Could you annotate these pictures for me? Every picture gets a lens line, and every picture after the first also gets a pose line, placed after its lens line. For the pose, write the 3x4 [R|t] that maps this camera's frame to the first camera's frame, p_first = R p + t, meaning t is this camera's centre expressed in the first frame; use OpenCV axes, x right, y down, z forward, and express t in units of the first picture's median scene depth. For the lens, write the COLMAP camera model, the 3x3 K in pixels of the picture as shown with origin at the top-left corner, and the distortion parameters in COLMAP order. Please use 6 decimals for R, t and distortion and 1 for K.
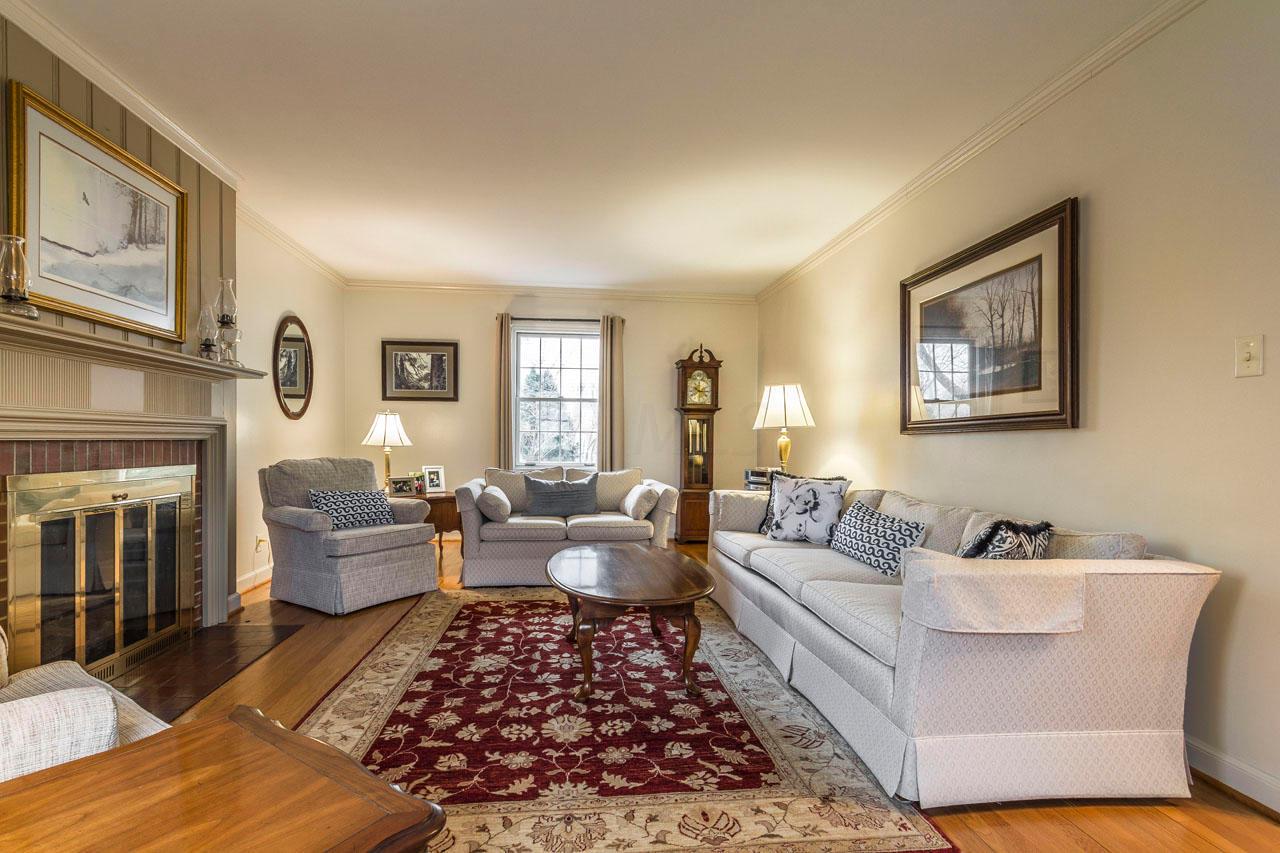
lens RADIAL K [[591.9, 0, 635.9], [0, 591.9, 455.0], [0, 0, 1]] dist [0.000073, -0.000393]
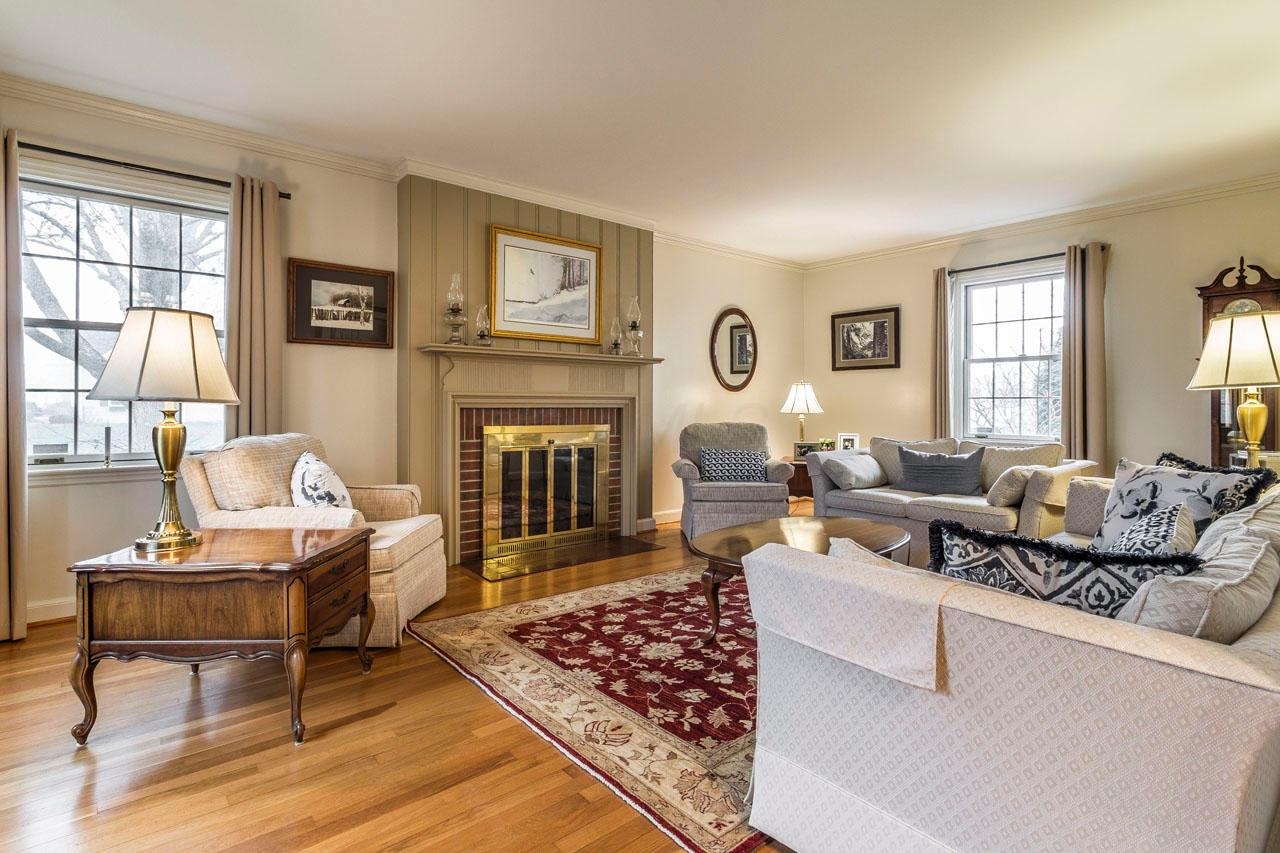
lens RADIAL K [[623.9, 0, 638.8], [0, 623.9, 406.2], [0, 0, 1]] dist [-0.002730, -0.000481]
pose [[0.560757, -0.004618, -0.827968, 0.716708], [-0.020429, 0.999603, -0.019411, -0.000598], [0.827728, 0.027800, 0.560440, 0.203366]]
